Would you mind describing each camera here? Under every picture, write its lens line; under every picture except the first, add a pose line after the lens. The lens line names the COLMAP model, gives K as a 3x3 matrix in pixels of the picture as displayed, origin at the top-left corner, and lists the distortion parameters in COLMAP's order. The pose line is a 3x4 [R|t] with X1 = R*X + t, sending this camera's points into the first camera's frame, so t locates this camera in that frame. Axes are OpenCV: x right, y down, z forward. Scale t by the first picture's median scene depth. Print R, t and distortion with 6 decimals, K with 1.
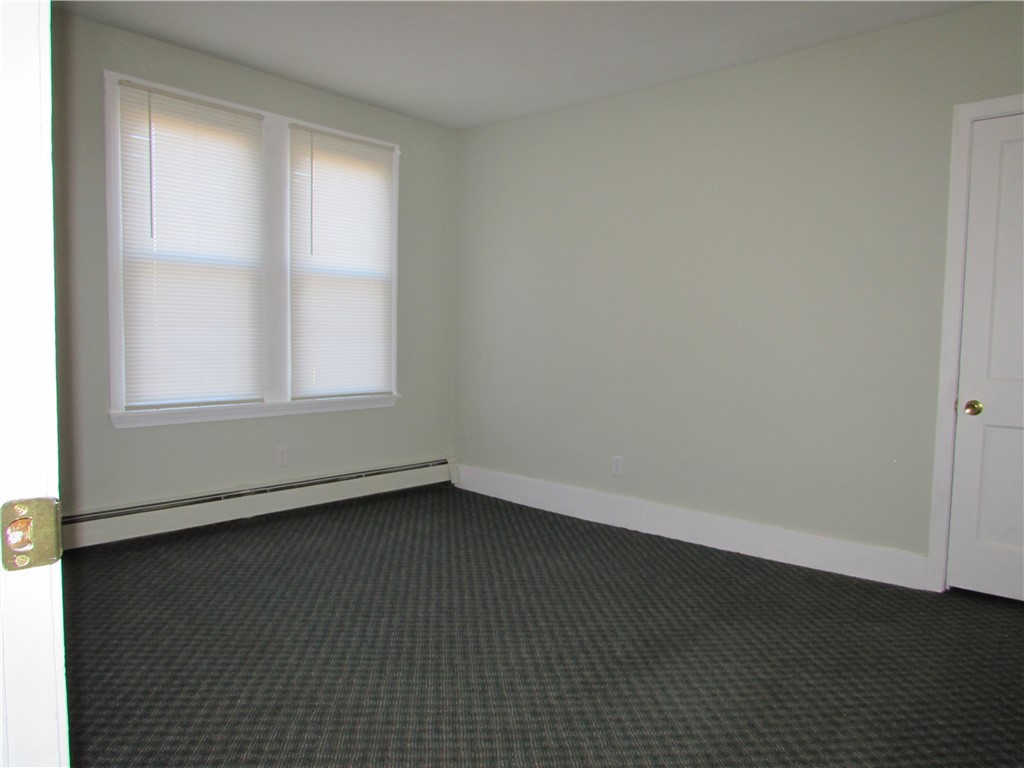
lens RADIAL K [[722.6, 0, 511.2], [0, 722.6, 376.8], [0, 0, 1]] dist [-0.033330, 0.007414]
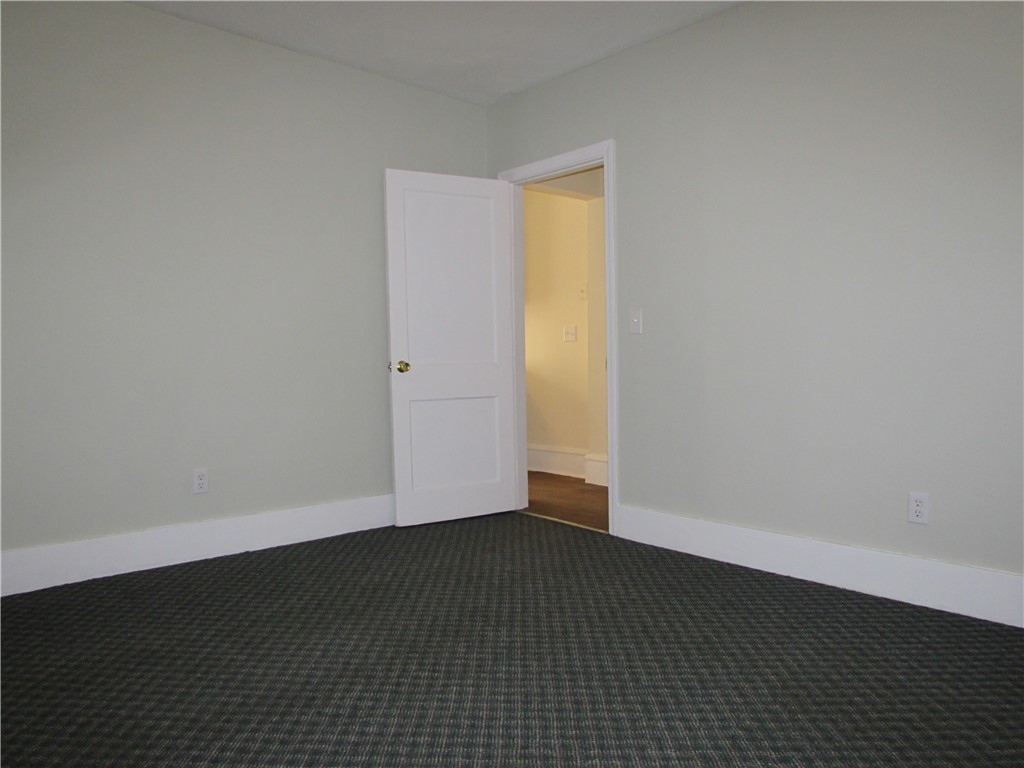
lens RADIAL K [[722.6, 0, 512.0], [0, 722.6, 385.4], [0, 0, 1]] dist [-0.033330, 0.007414]
pose [[-0.994482, 0.000551, 0.104910, -0.130071], [0.010039, 0.995898, 0.089930, -0.043832], [-0.104430, 0.090487, -0.990407, 2.005420]]
